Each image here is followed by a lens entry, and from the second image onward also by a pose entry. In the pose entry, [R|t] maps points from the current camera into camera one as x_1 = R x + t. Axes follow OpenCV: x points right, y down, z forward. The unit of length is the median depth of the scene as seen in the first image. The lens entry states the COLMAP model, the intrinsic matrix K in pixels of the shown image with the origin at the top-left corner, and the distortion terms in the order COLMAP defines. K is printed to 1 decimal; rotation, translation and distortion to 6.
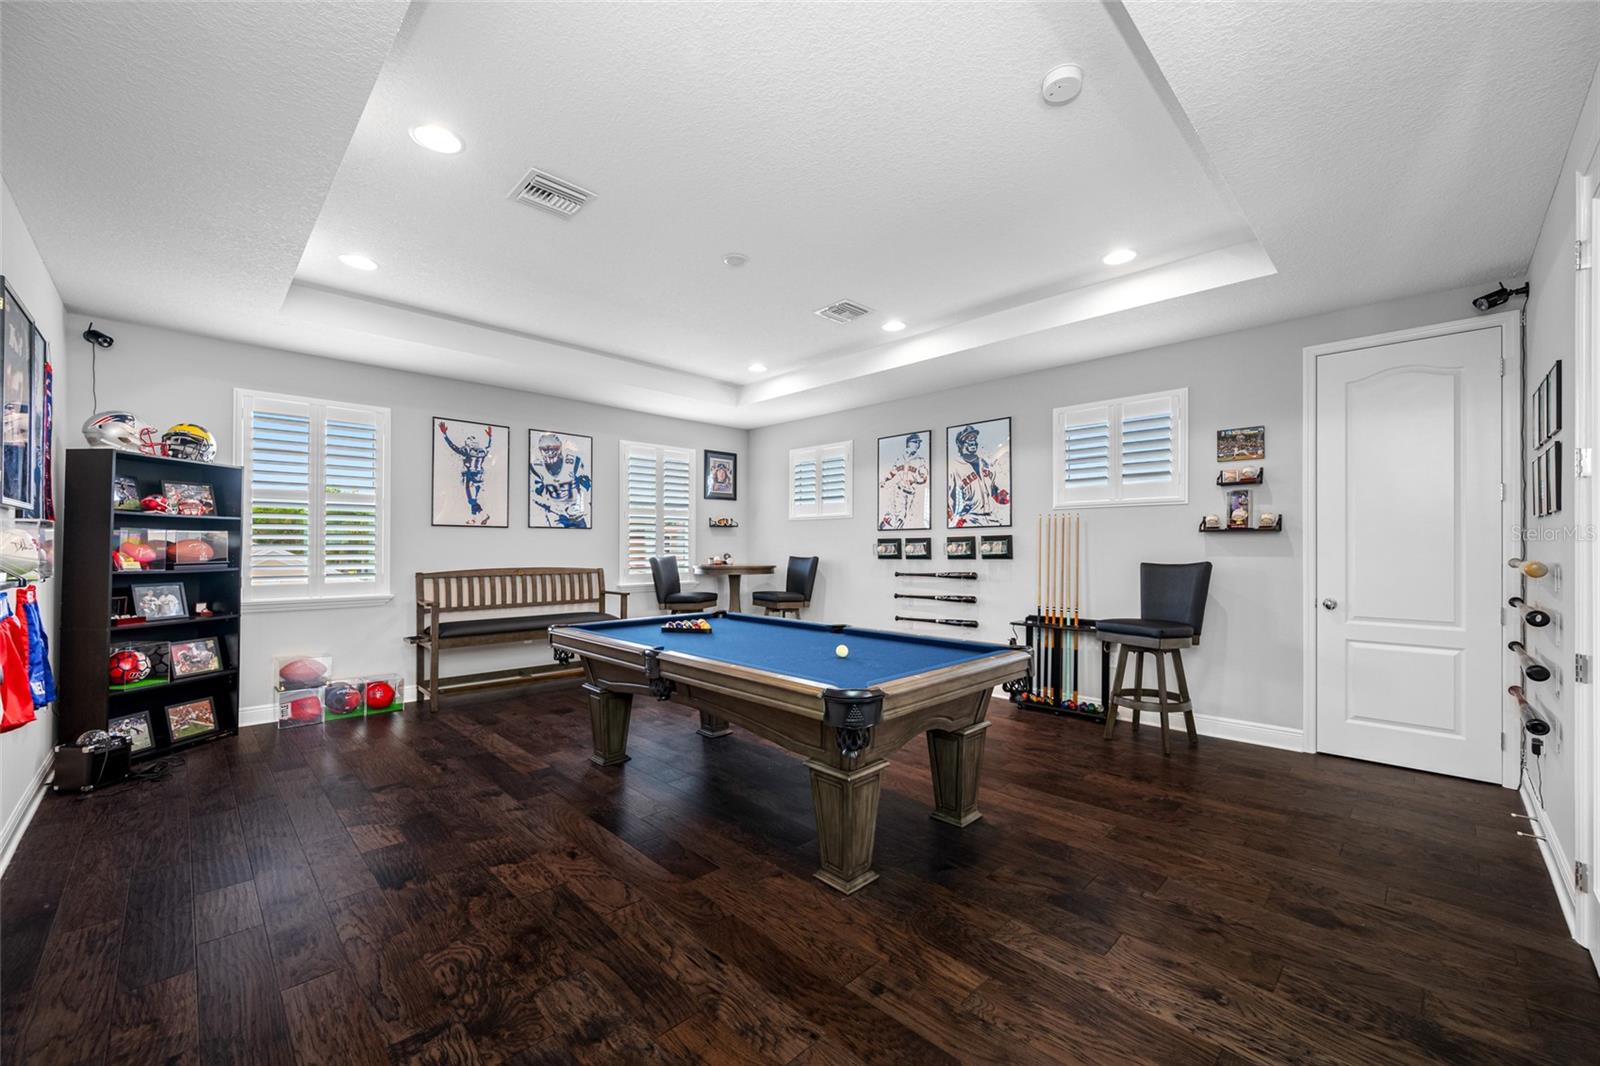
lens RADIAL K [[625.8, 0, 804.7], [0, 625.8, 544.1], [0, 0, 1]] dist [0.017663, -0.000038]
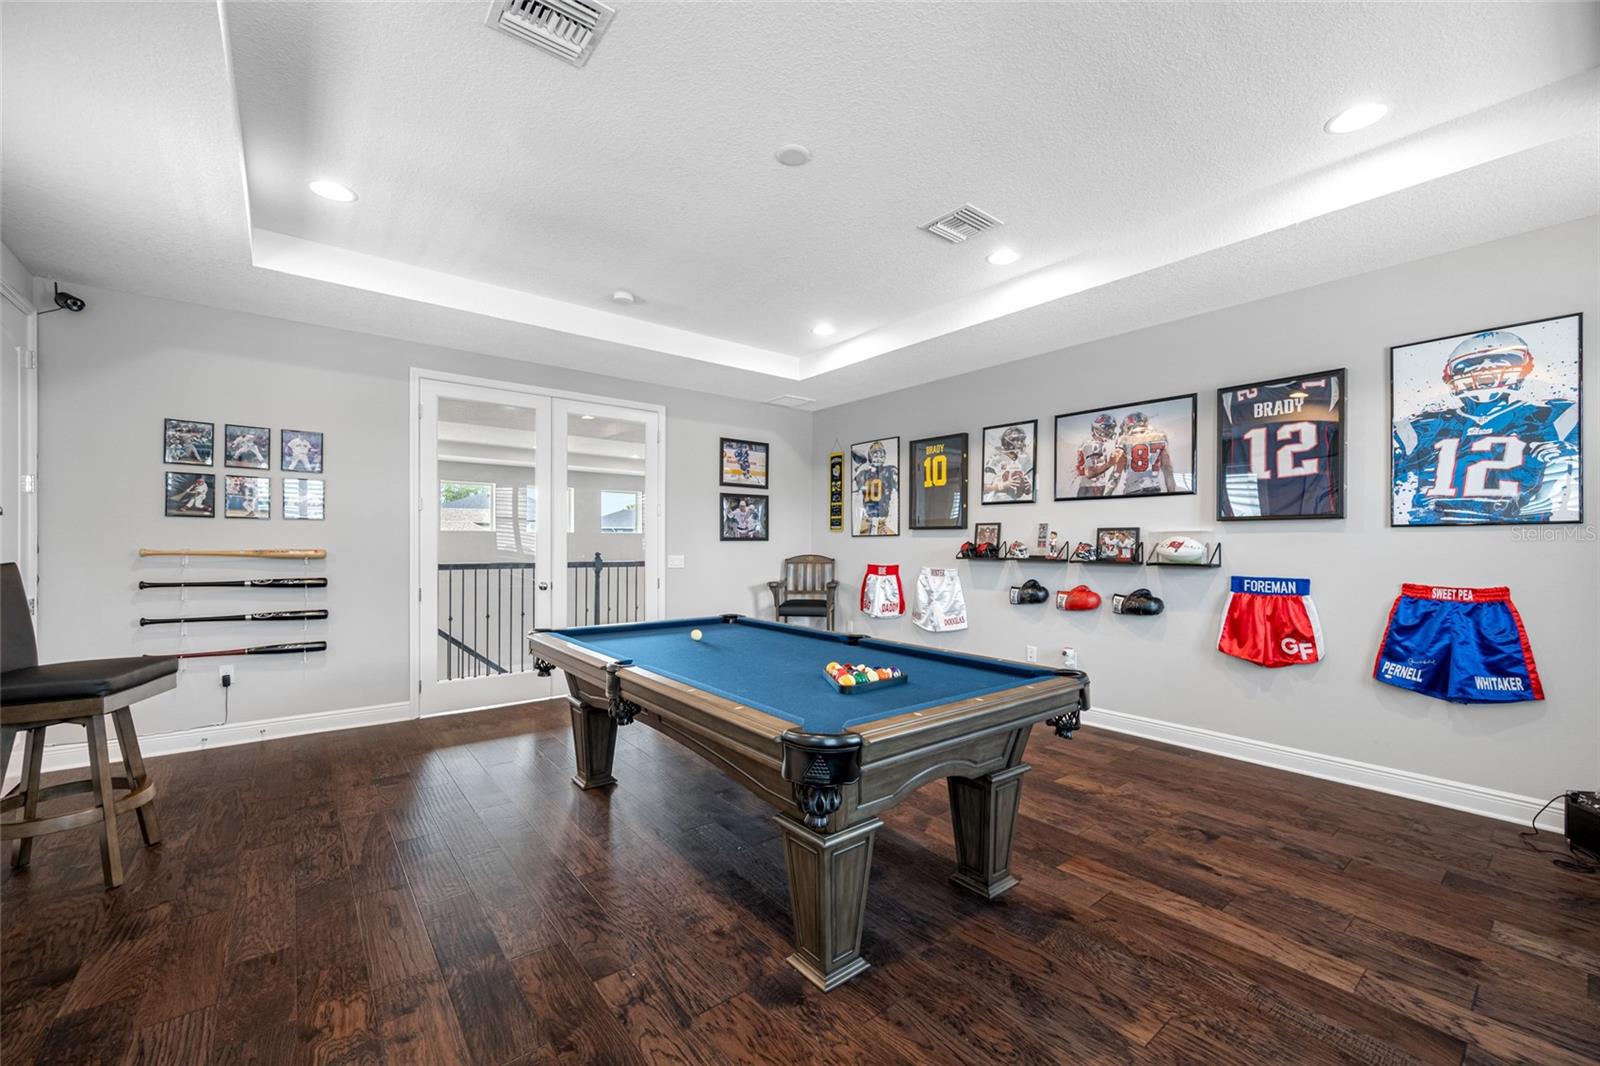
lens RADIAL K [[635.1, 0, 801.9], [0, 635.1, 546.1], [0, 0, 1]] dist [-0.000303, -0.000160]
pose [[-0.993919, -0.003859, 0.110044, -0.140067], [-0.003544, 0.999989, 0.003056, 0.005598], [-0.110055, 0.002648, -0.993922, 1.149280]]
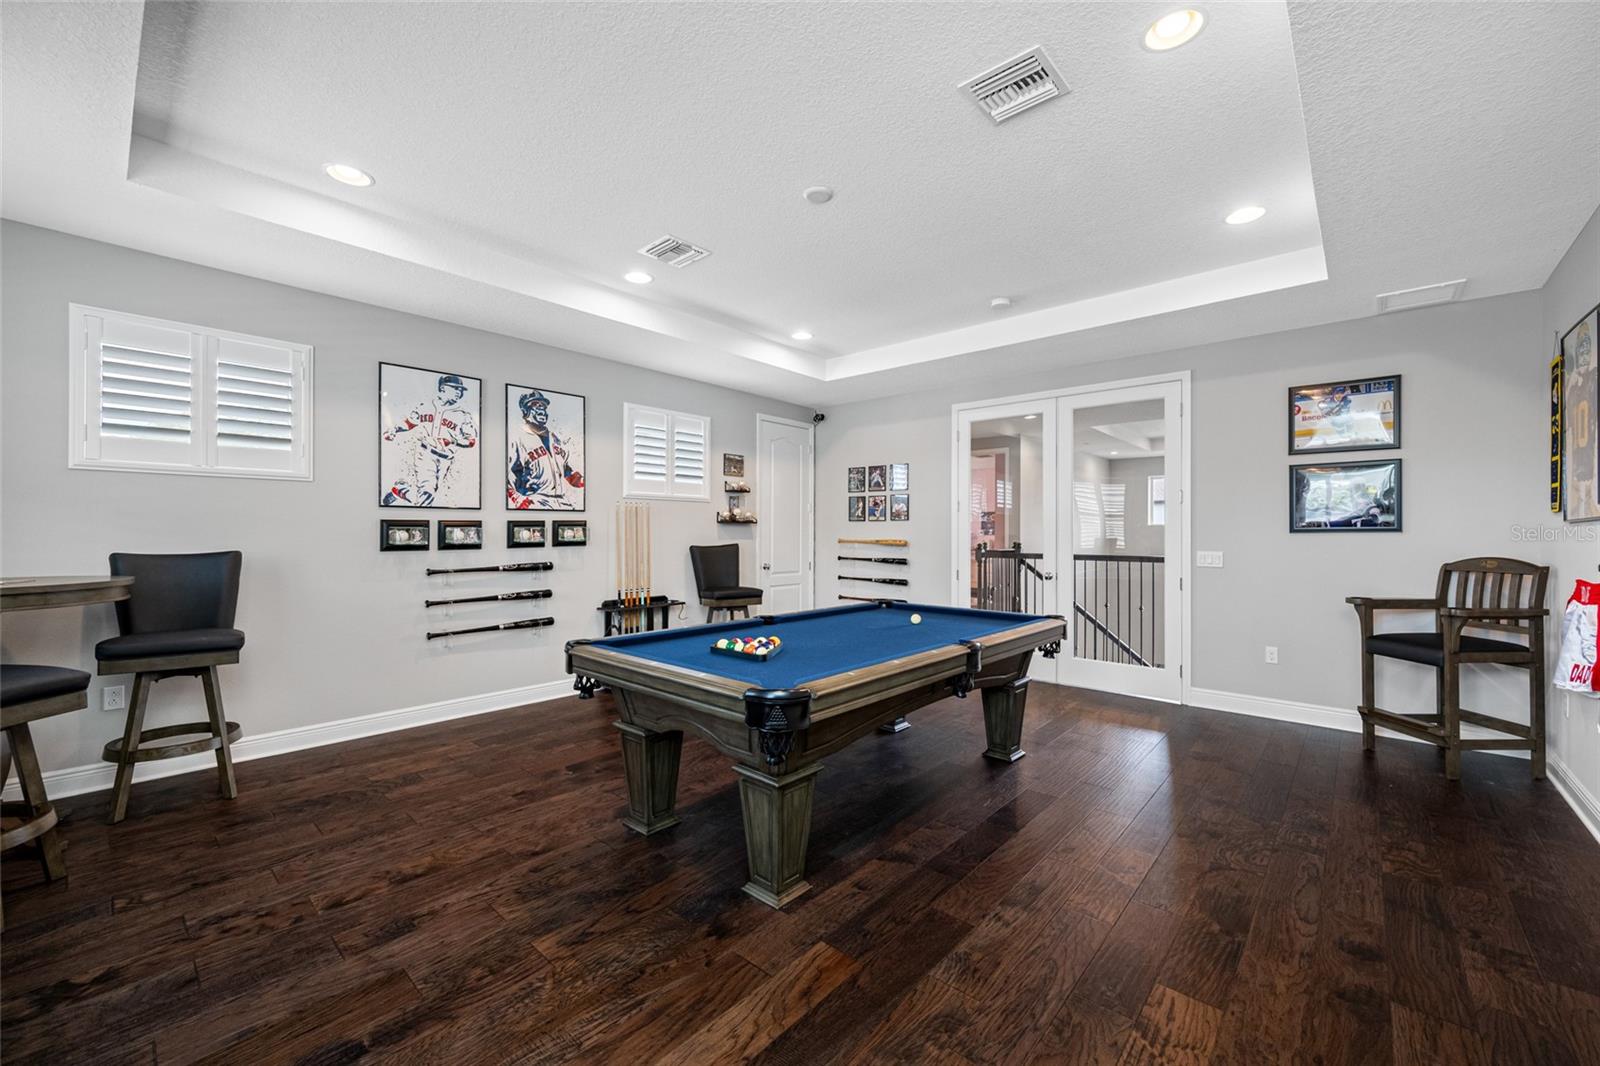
lens RADIAL K [[632.7, 0, 800.0], [0, 632.7, 533.0], [0, 0, 1]] dist [-0.000775, -0.000012]
pose [[-0.058342, 0.002570, 0.998293, -0.634050], [-0.004717, 0.999985, -0.002850, 0.005639], [-0.998286, -0.004875, -0.058329, 0.709050]]
